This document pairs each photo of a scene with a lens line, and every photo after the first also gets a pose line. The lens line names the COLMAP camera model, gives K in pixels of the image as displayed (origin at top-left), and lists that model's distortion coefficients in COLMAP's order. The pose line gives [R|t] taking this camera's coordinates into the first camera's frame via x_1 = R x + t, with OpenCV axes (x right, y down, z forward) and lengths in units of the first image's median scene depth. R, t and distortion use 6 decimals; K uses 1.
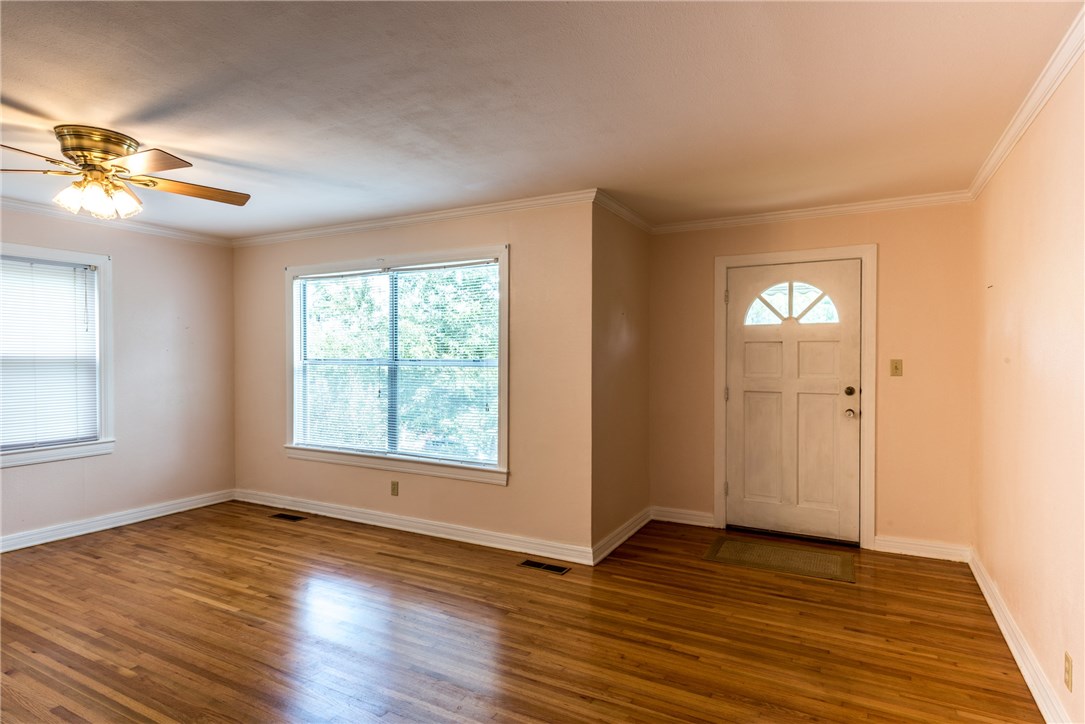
lens RADIAL K [[586.5, 0, 542.5], [0, 586.5, 362.0], [0, 0, 1]] dist [0.001686, 0.000607]
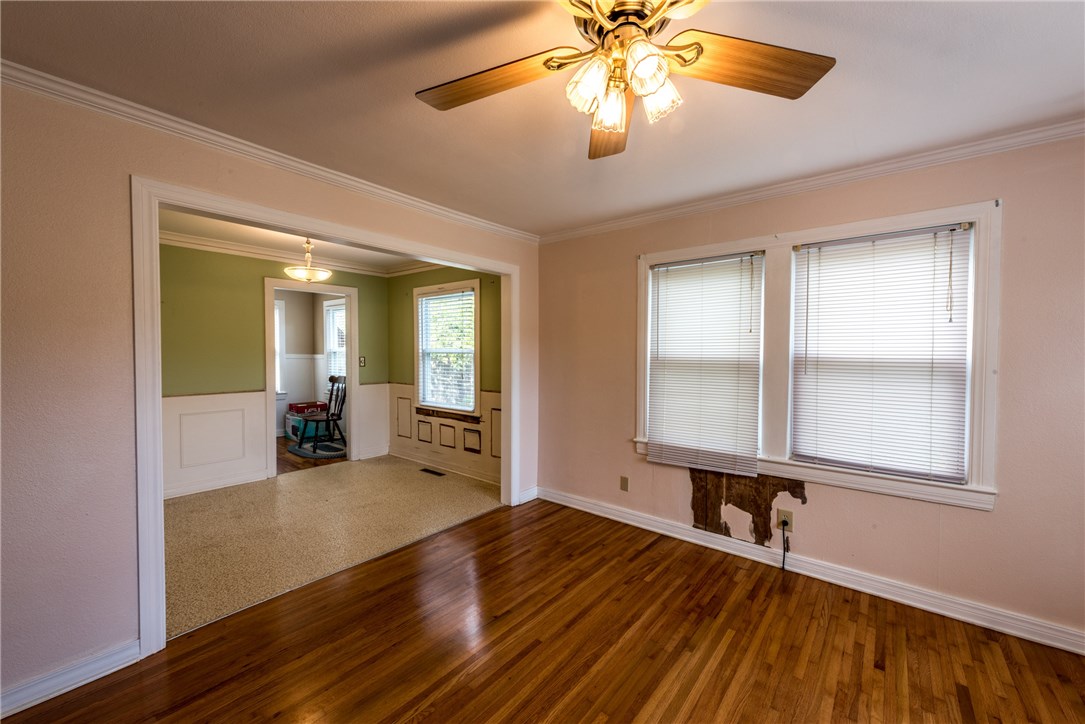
lens RADIAL K [[423.3, 0, 542.5], [0, 423.3, 362.0], [0, 0, 1]] dist [-0.002530, -0.000268]
pose [[-0.185887, 0.019421, -0.982379, -0.208046], [-0.019243, 0.999541, 0.023402, -0.008354], [0.982383, 0.023254, -0.185428, 0.634822]]
